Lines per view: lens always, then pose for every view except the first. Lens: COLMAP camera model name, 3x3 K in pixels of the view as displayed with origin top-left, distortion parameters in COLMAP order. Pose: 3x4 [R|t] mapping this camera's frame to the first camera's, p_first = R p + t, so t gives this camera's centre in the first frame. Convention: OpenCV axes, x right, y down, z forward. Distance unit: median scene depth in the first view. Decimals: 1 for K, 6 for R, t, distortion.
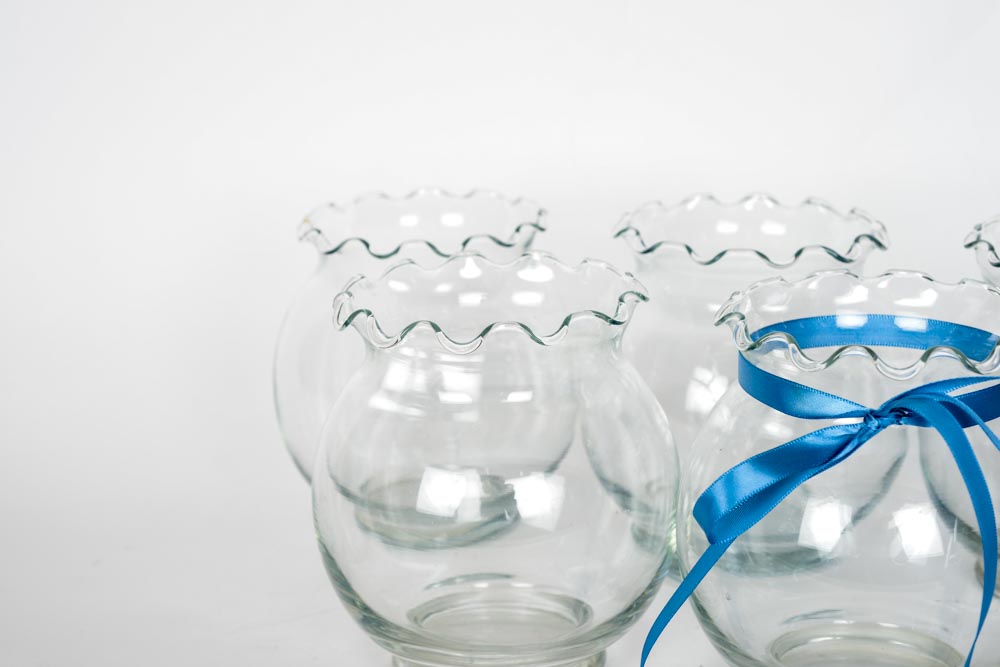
lens RADIAL K [[1930.4, 0, 500.0], [0, 1930.4, 333.5], [0, 0, 1]] dist [0.063735, 0.170787]
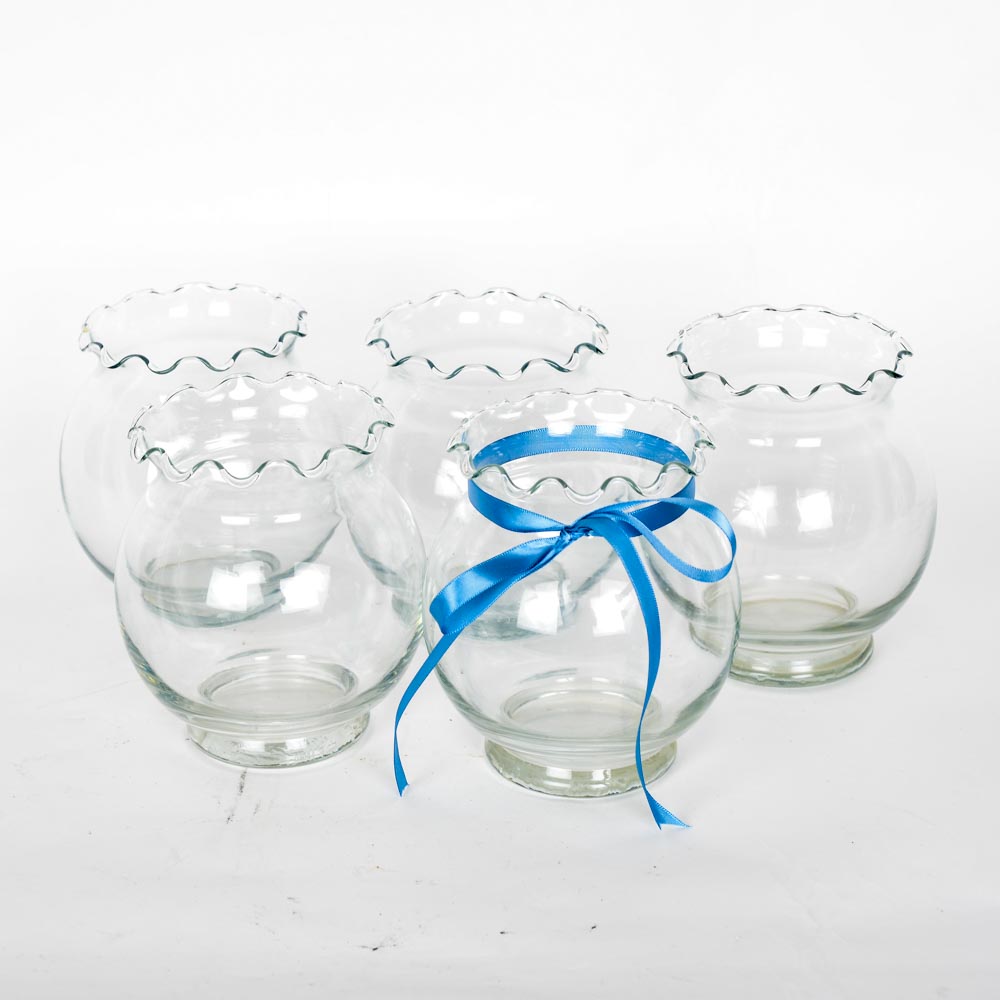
lens RADIAL K [[3306.2, 0, 499.8], [0, 3306.2, 427.1], [0, 0, 1]] dist [0.027044, 1.633881]
pose [[0.996279, -0.035652, 0.078463, -0.018234], [0.027128, 0.993874, 0.107141, -0.225812], [-0.081802, -0.104614, 0.991143, -1.001879]]
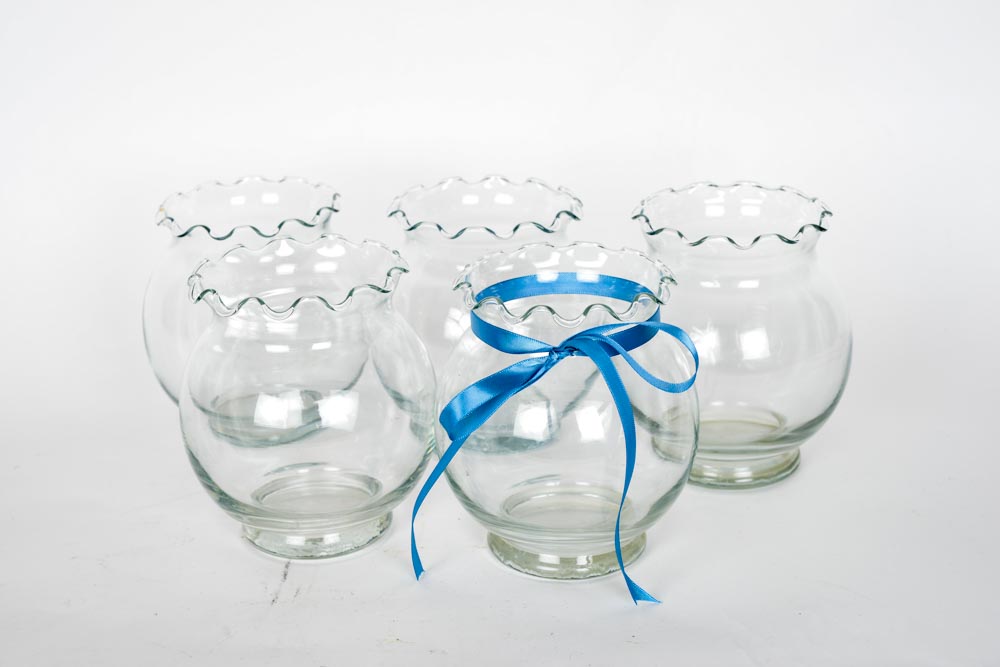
lens RADIAL K [[1930.4, 0, 500.0], [0, 1930.4, 333.5], [0, 0, 1]] dist [0.063735, 0.170787]
pose [[0.995414, -0.045772, 0.084004, 0.020546], [0.039148, 0.996116, 0.078865, -0.079270], [-0.087287, -0.075215, 0.993340, -0.426976]]
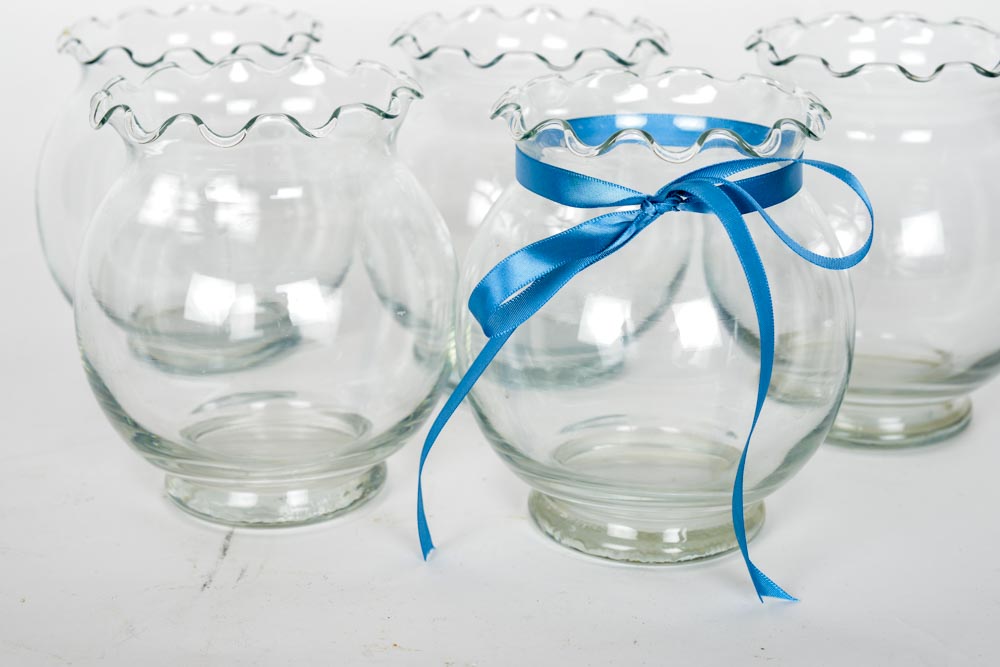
lens RADIAL K [[1930.4, 0, 500.0], [0, 1930.4, 333.5], [0, 0, 1]] dist [0.063735, 0.170787]
pose [[0.995095, -0.018236, 0.097233, 0.018453], [0.013645, 0.998770, 0.047672, 0.052905], [-0.097982, -0.046111, 0.994119, 0.030991]]
